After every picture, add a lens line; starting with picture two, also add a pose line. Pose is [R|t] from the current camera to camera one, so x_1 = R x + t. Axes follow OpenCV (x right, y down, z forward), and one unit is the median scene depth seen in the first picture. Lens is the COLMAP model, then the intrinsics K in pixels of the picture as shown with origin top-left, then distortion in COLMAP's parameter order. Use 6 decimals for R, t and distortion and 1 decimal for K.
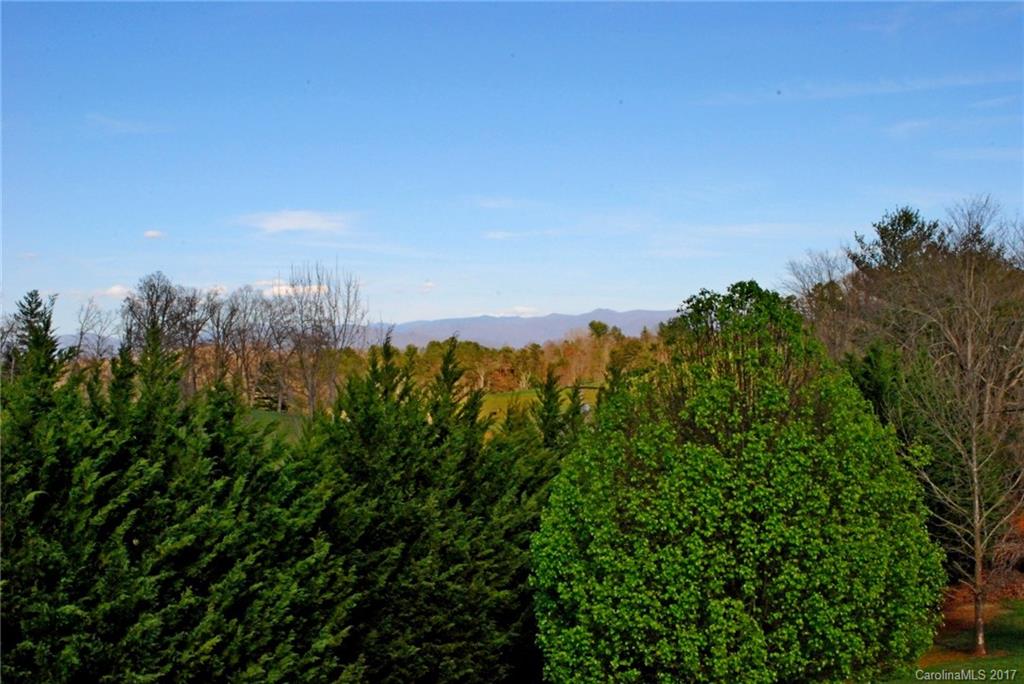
lens RADIAL K [[1348.1, 0, 512.0], [0, 1348.1, 342.7], [0, 0, 1]] dist [-0.043800, 0.000000]
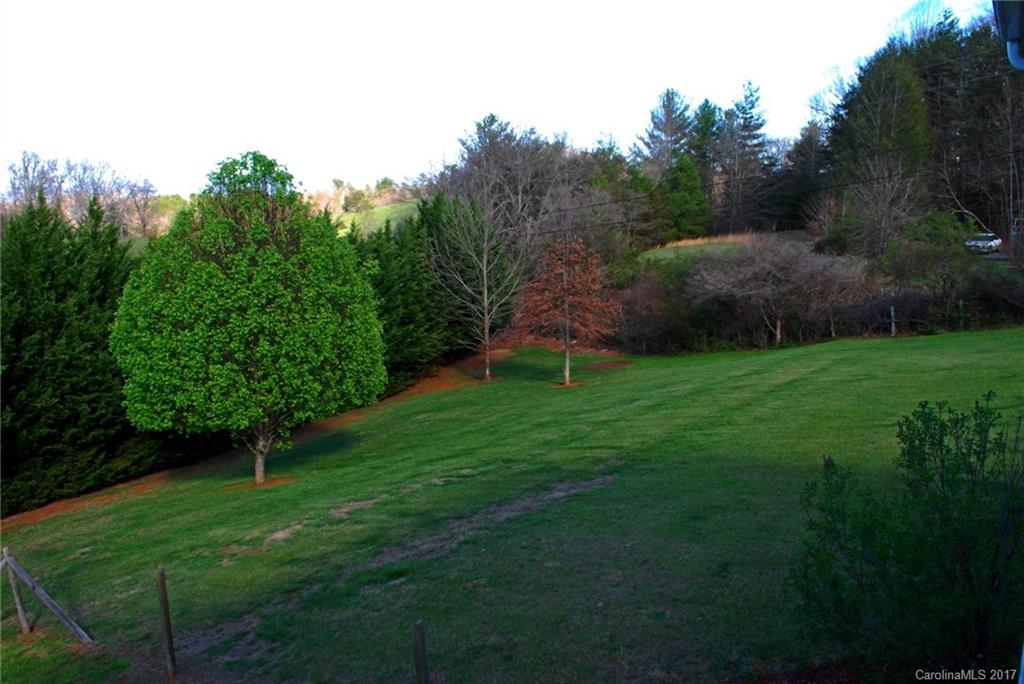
lens RADIAL K [[806.5, 0, 512.0], [0, 806.5, 342.2], [0, 0, 1]] dist [-0.083246, 0.013271]
pose [[0.962606, -0.033803, 0.268787, 0.225316], [-0.016008, 0.983353, 0.180998, -0.001567], [-0.270431, -0.178533, 0.946041, 0.062359]]
